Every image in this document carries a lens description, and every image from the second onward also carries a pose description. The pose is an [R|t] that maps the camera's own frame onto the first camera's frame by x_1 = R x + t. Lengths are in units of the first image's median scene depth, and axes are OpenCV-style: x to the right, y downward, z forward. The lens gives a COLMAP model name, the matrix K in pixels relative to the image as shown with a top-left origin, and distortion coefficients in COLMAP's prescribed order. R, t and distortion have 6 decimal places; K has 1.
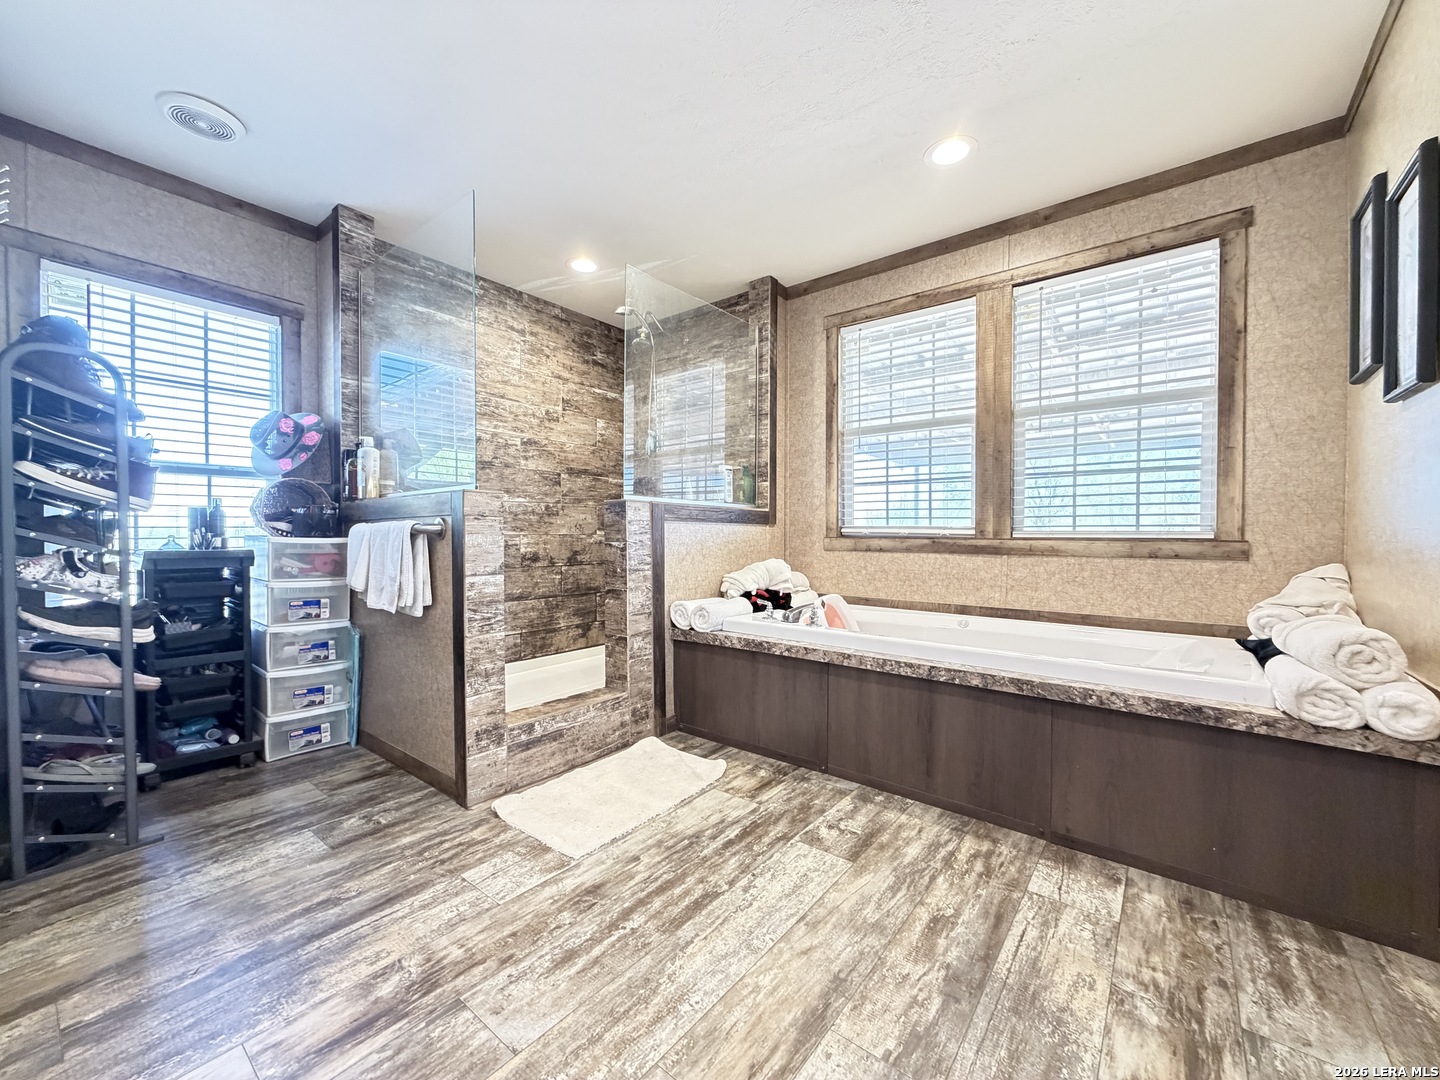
lens RADIAL K [[574.0, 0, 712.2], [0, 574.0, 542.8], [0, 0, 1]] dist [-0.001160, 0.000554]
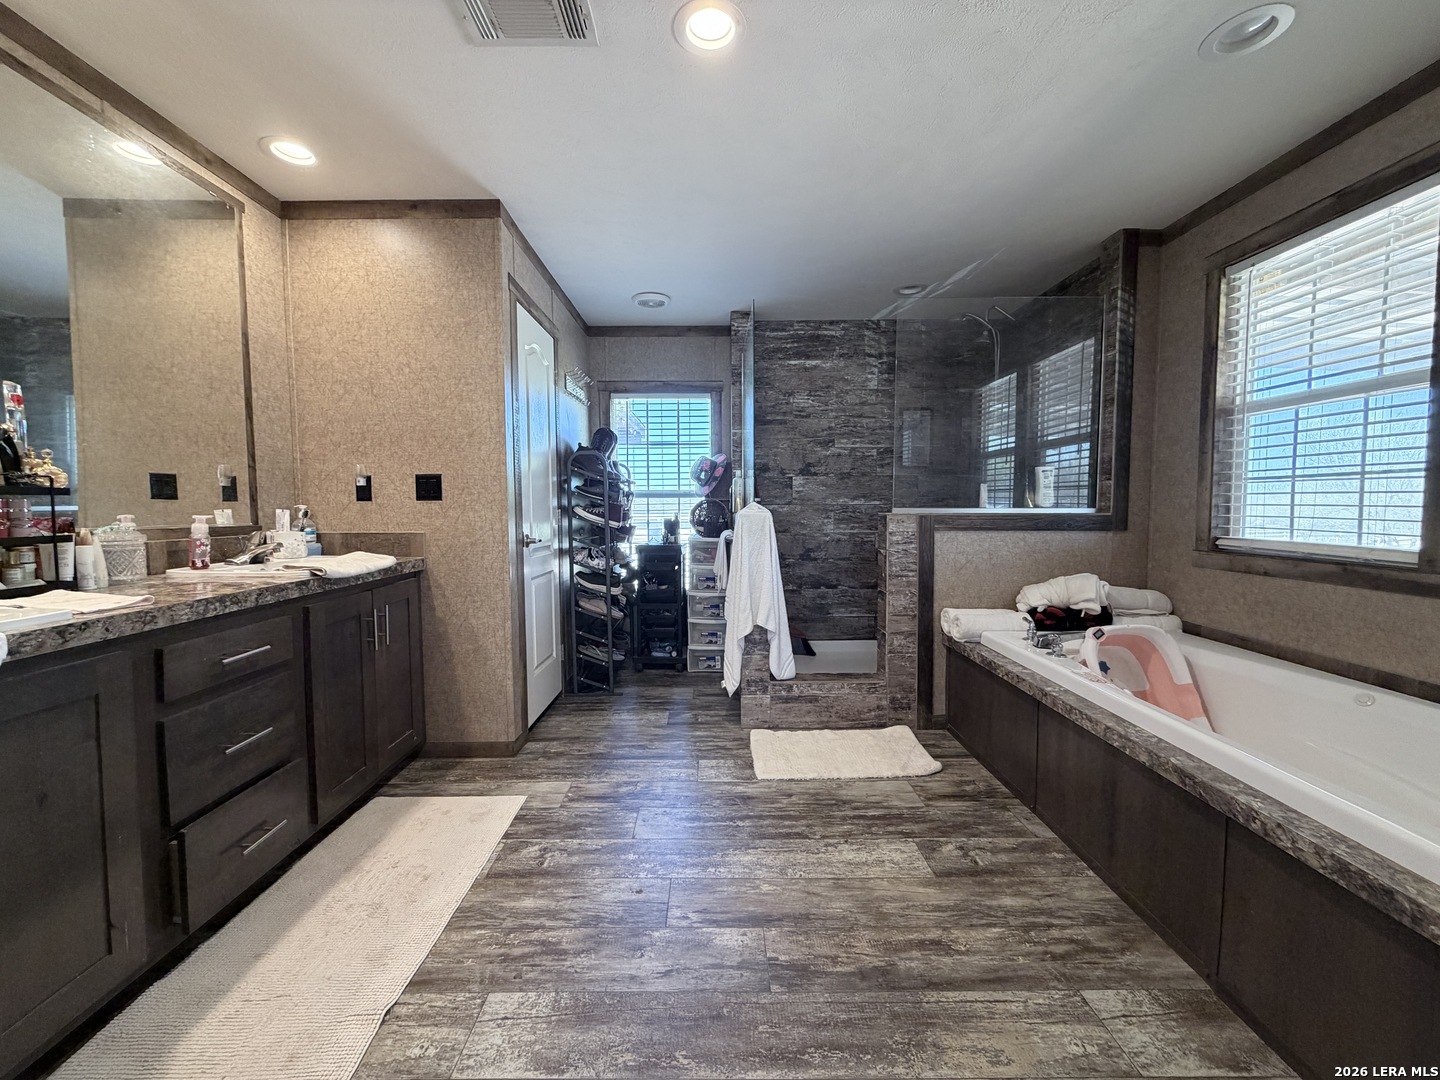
lens RADIAL K [[574.0, 0, 715.5], [0, 574.0, 543.0], [0, 0, 1]] dist [-0.001160, 0.000554]
pose [[0.628880, 0.043760, -0.776270, 0.550017], [-0.003724, 0.998573, 0.053275, -0.080912], [0.777493, -0.030612, 0.628146, 0.022960]]
